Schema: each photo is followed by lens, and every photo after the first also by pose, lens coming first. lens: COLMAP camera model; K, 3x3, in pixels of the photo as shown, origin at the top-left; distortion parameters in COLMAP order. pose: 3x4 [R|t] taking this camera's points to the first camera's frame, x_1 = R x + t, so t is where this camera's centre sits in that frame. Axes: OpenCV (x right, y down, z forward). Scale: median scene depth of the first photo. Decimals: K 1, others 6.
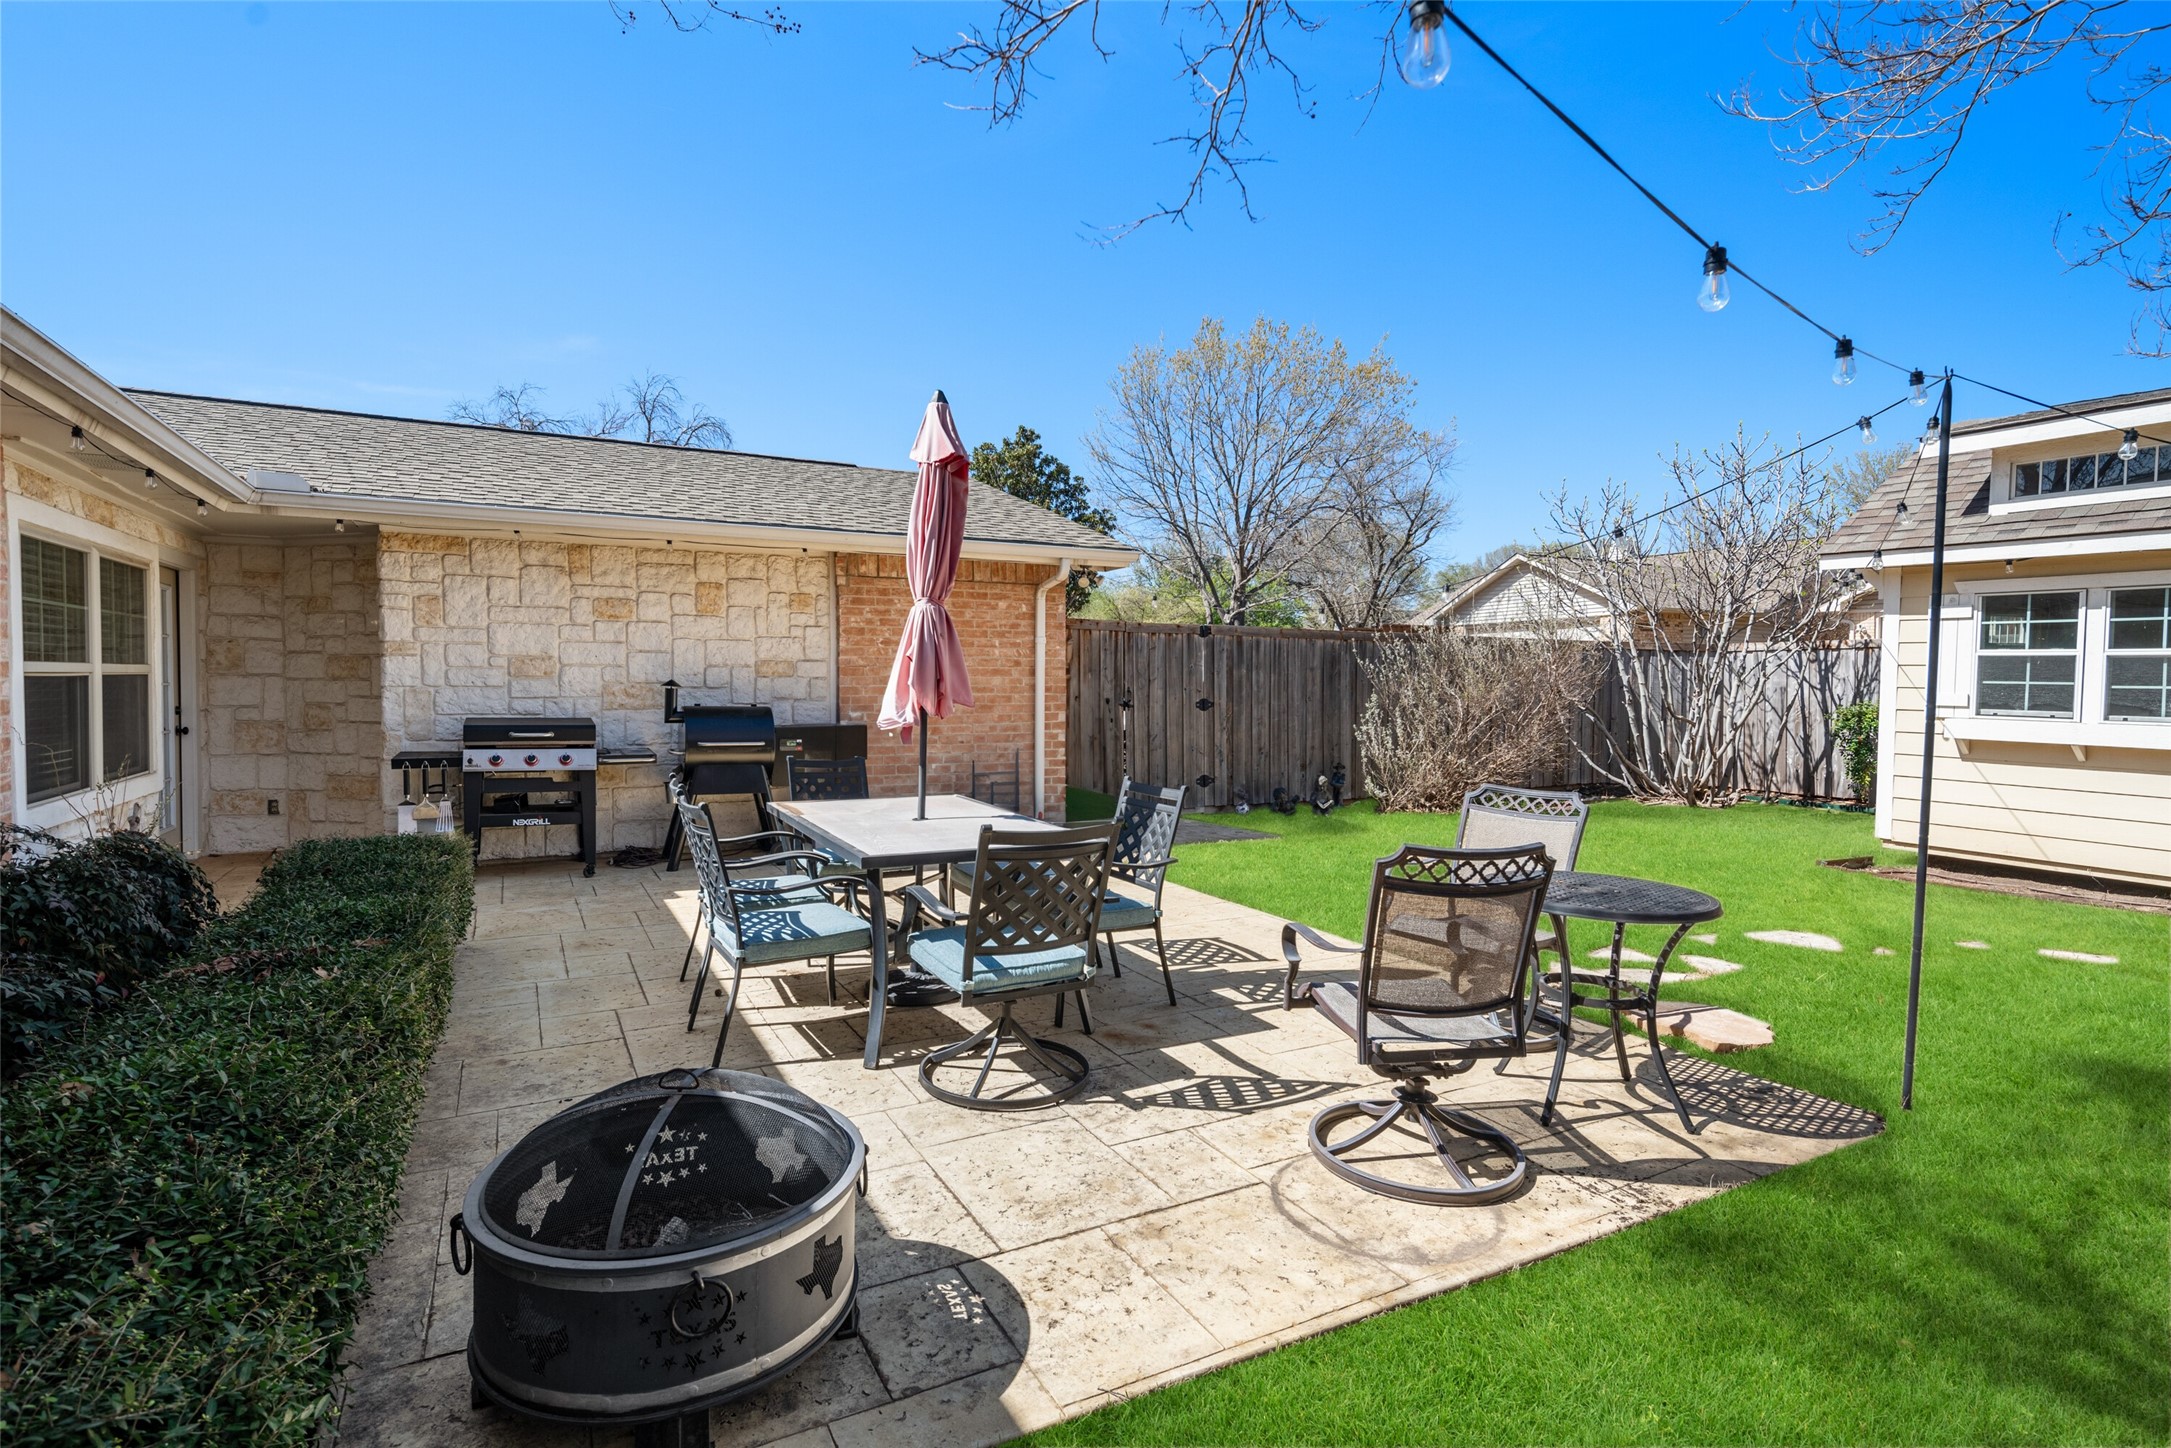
lens RADIAL K [[1051.8, 0, 1072.3], [0, 1051.8, 719.0], [0, 0, 1]] dist [-0.008908, 0.003422]
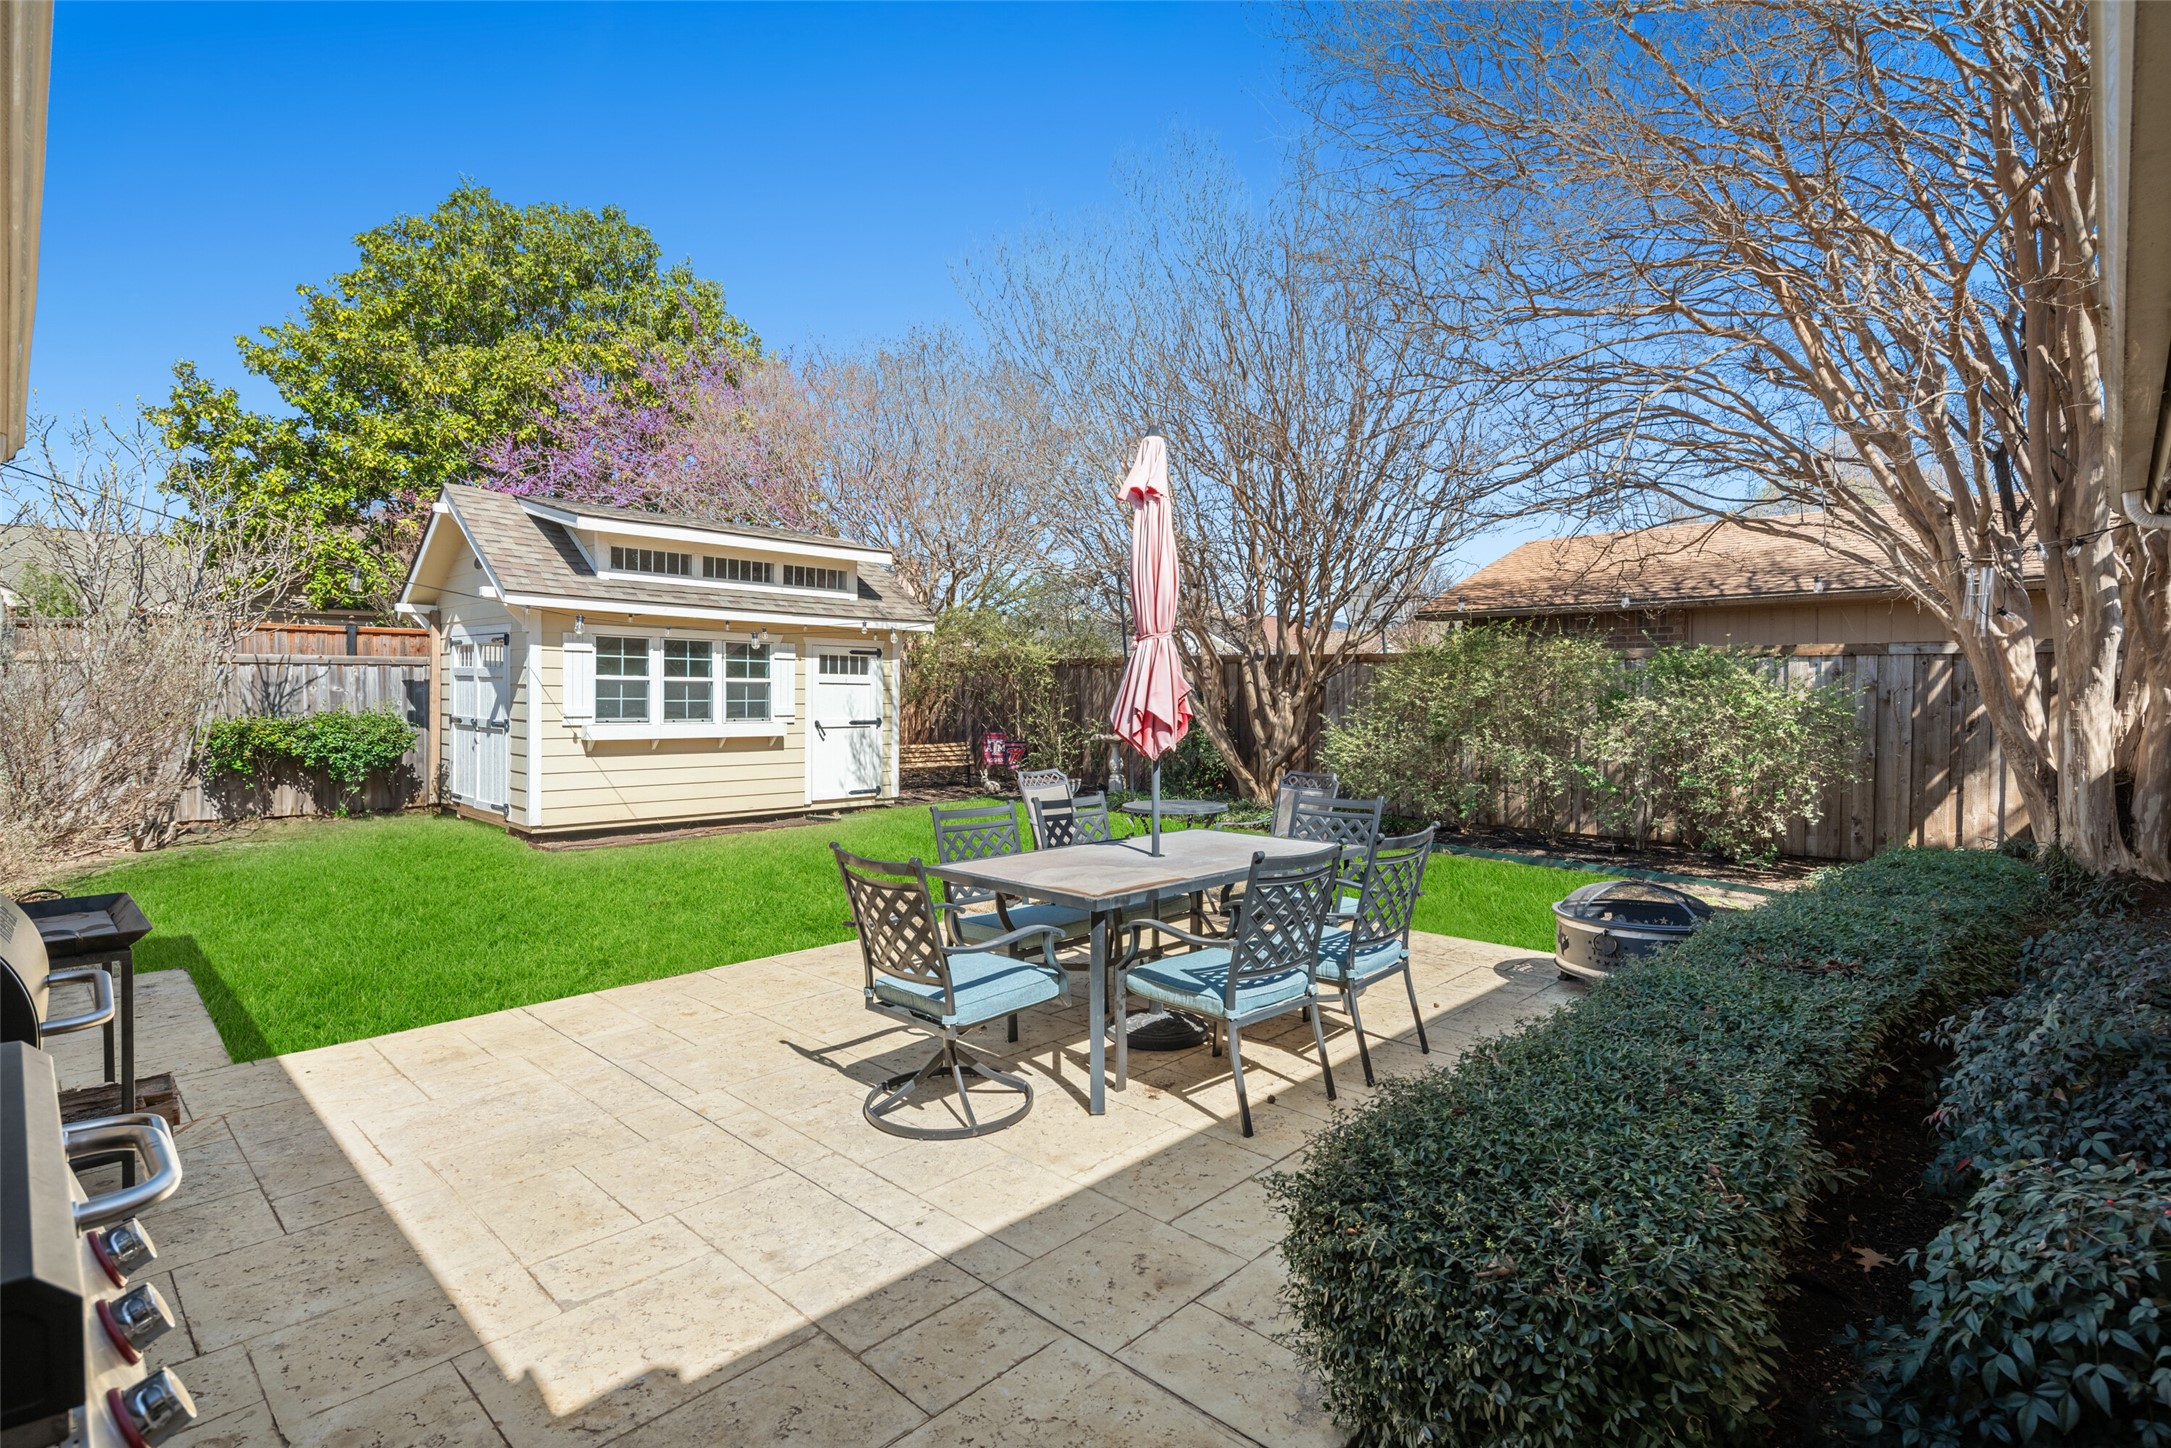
lens RADIAL K [[1051.8, 0, 1073.6], [0, 1051.8, 716.7], [0, 0, 1]] dist [-0.008908, 0.003422]
pose [[-0.317474, -0.026548, 0.947895, -0.687235], [0.032668, 0.998708, 0.038913, -0.048027], [-0.947704, 0.043320, -0.316197, 0.907844]]
